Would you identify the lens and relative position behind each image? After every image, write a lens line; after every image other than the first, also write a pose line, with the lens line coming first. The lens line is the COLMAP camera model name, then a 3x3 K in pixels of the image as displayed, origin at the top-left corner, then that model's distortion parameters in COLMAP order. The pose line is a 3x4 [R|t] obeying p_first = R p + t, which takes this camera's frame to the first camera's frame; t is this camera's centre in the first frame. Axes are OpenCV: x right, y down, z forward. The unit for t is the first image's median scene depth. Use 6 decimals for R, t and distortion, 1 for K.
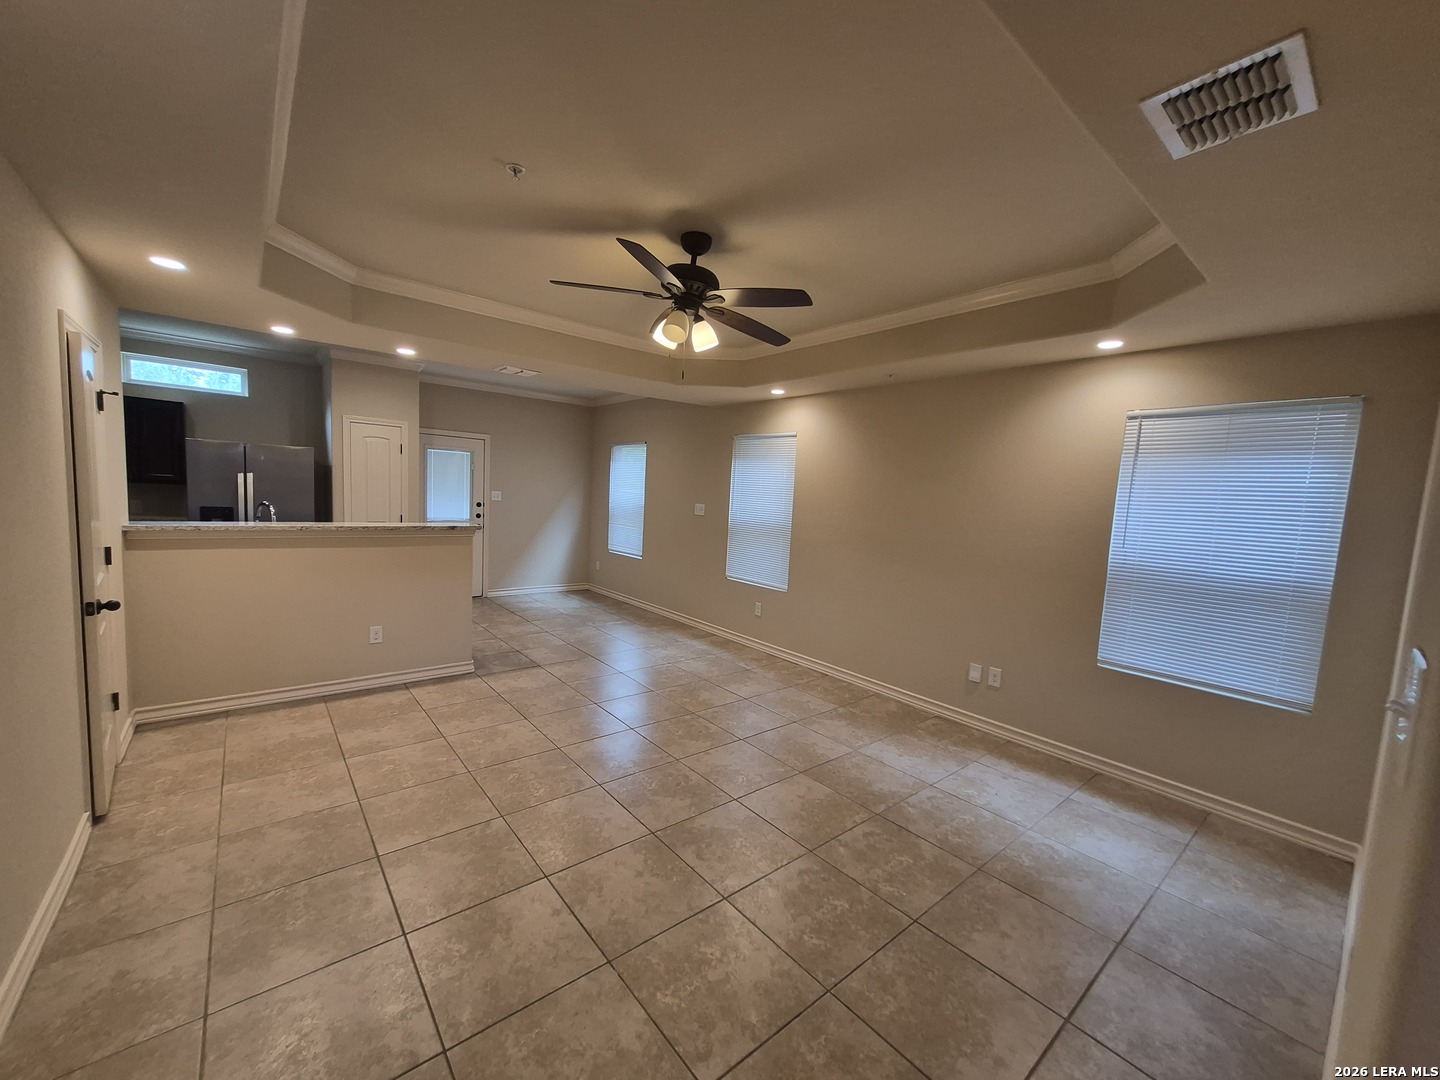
lens RADIAL K [[568.3, 0, 718.0], [0, 568.3, 541.4], [0, 0, 1]] dist [0.008166, 0.000102]
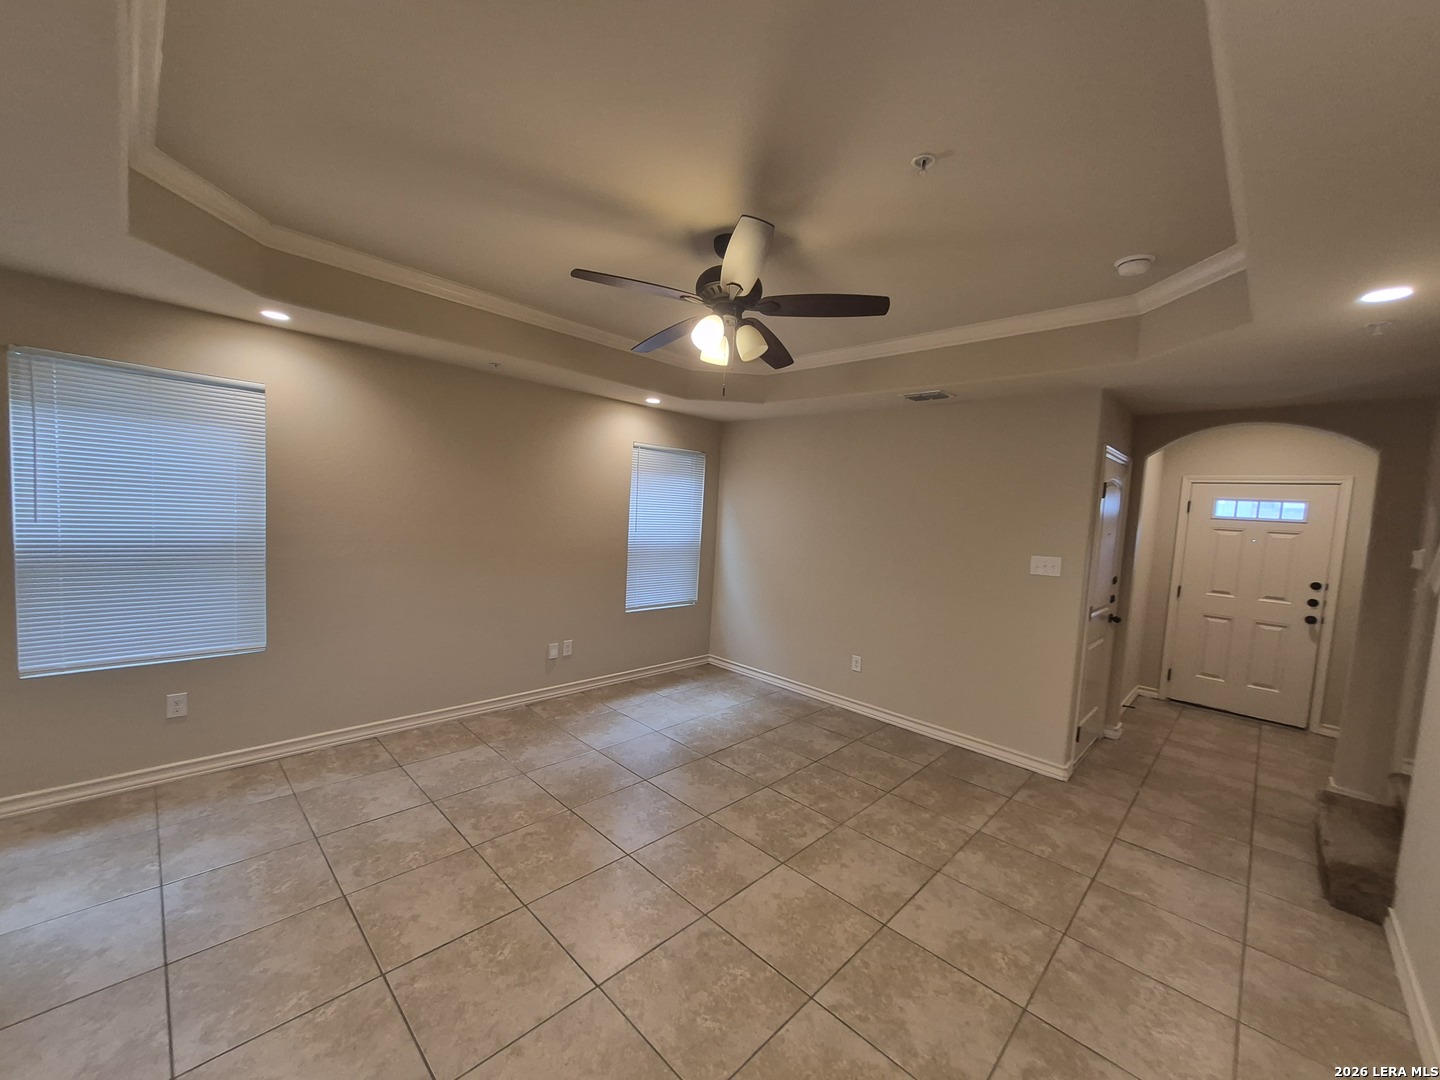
lens RADIAL K [[568.3, 0, 697.9], [0, 568.3, 545.2], [0, 0, 1]] dist [0.008166, 0.000102]
pose [[-0.085472, -0.125986, 0.988343, -0.788773], [0.023985, 0.991426, 0.128453, -0.140134], [-0.996052, 0.034685, -0.081717, 0.926646]]
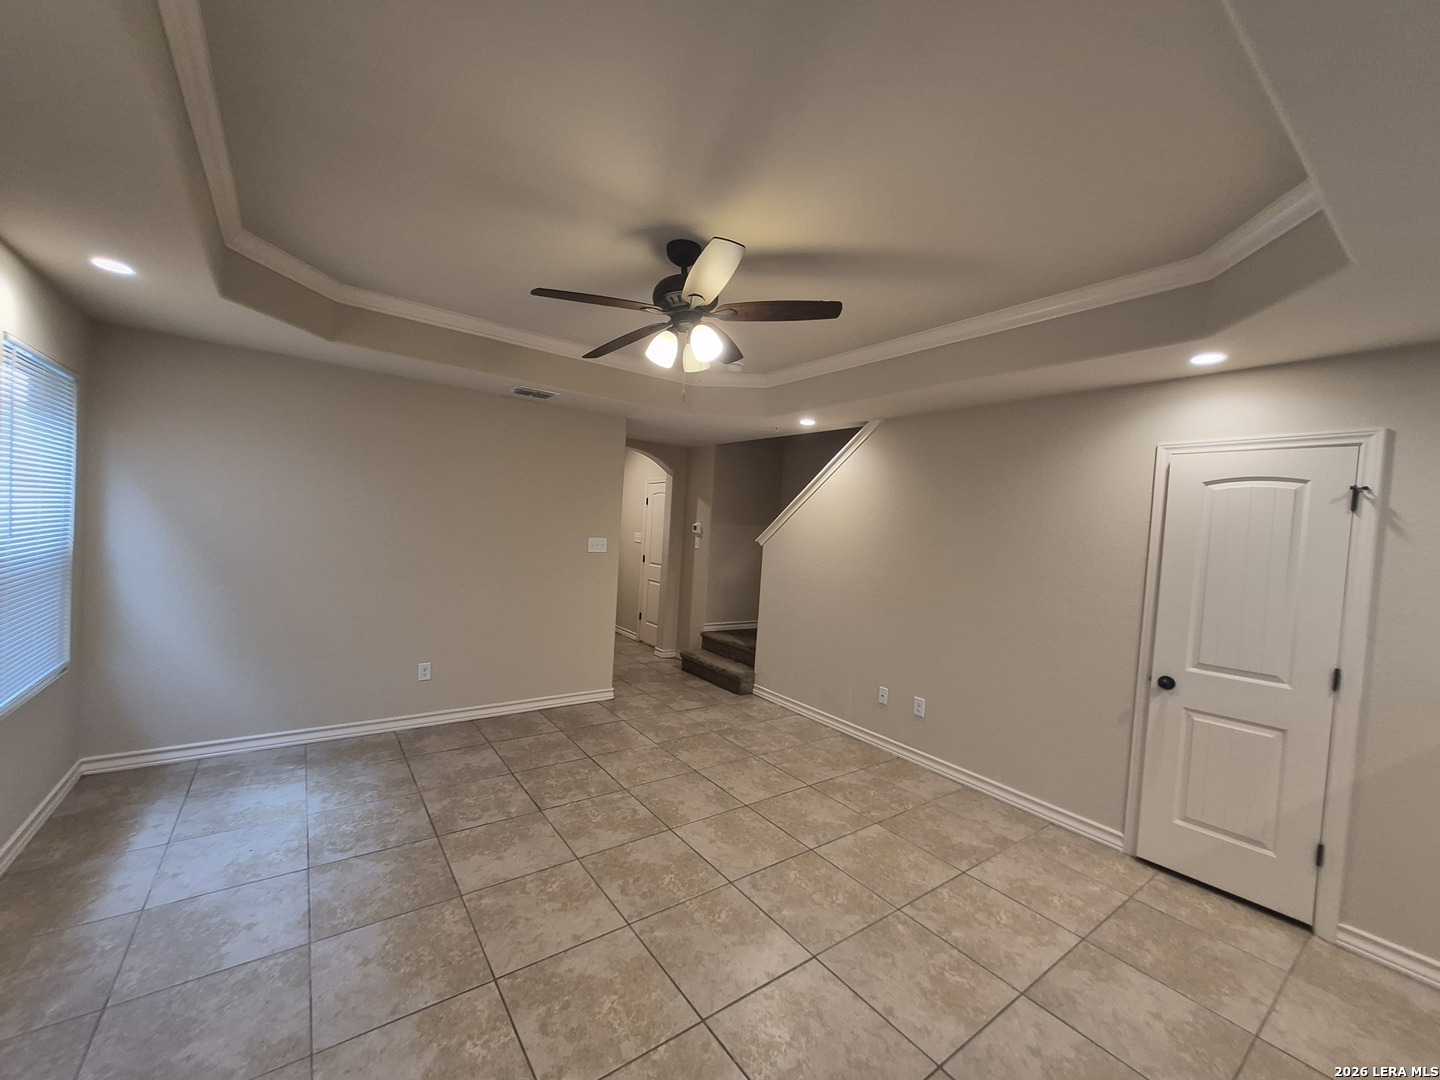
lens RADIAL K [[568.3, 0, 722.3], [0, 568.3, 542.2], [0, 0, 1]] dist [0.008166, 0.000102]
pose [[-0.992569, -0.112178, 0.047154, -0.157159], [-0.106341, 0.988002, 0.111998, -0.144455], [-0.059152, 0.106151, -0.992589, 1.570078]]
